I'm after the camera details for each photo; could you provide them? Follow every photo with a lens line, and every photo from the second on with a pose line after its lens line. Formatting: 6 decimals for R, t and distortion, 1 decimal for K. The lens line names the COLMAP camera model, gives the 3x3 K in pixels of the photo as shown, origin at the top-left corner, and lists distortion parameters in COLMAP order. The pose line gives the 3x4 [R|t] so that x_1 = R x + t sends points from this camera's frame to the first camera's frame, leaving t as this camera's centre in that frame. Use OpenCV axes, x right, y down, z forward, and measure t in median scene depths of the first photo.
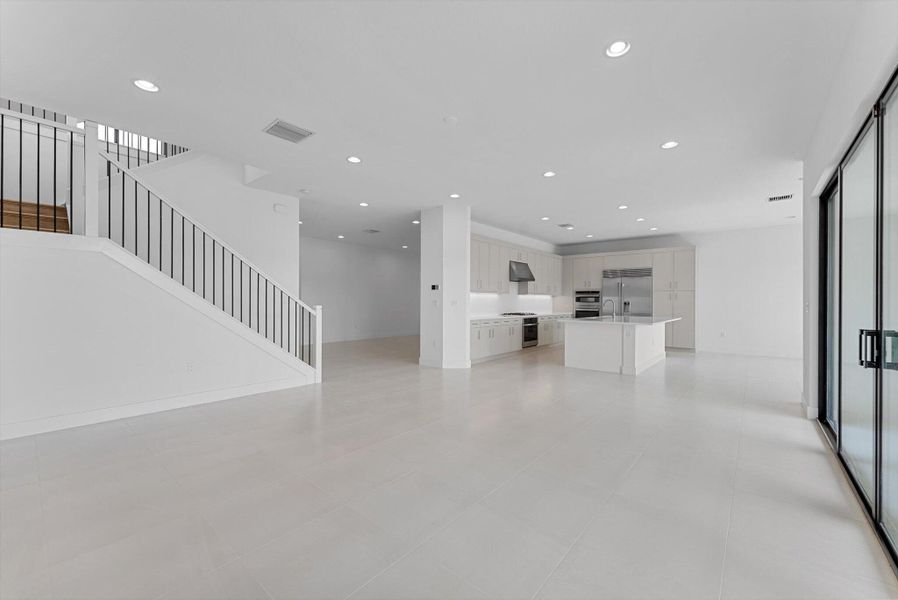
lens RADIAL K [[367.8, 0, 449.8], [0, 367.8, 300.7], [0, 0, 1]] dist [0.000357, 0.000017]
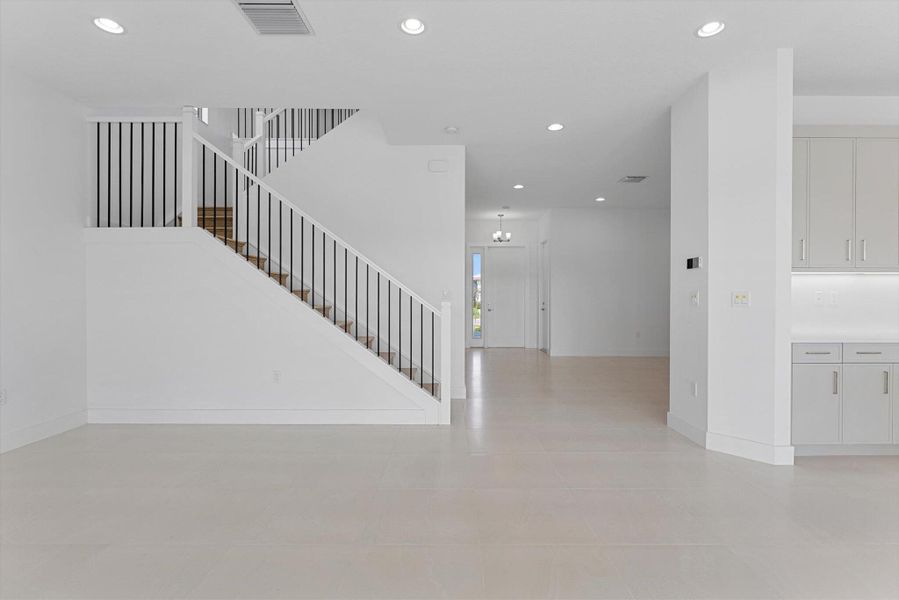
lens RADIAL K [[419.6, 0, 449.0], [0, 419.6, 298.7], [0, 0, 1]] dist [-0.014672, 0.000223]
pose [[0.643723, 0.002303, -0.765255, 0.159497], [0.002796, 0.999982, 0.005362, 0.002781], [0.765253, -0.005592, 0.643705, 0.445445]]
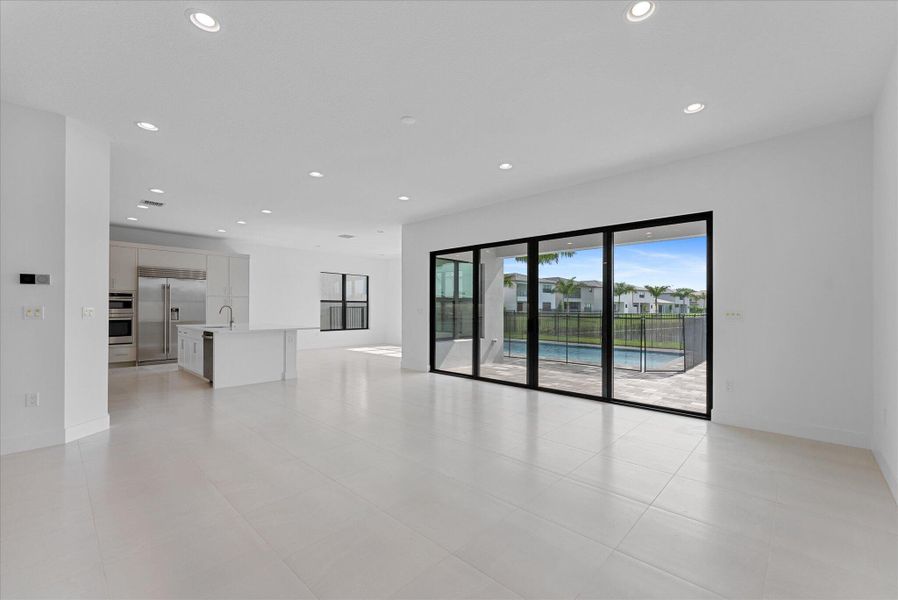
lens RADIAL K [[367.8, 0, 465.7], [0, 367.8, 297.6], [0, 0, 1]] dist [0.000357, 0.000017]
pose [[0.061618, 0.020606, 0.997887, -0.476134], [0.000229, 0.999787, -0.020660, -0.003307], [-0.998100, 0.001502, 0.061600, 0.425012]]
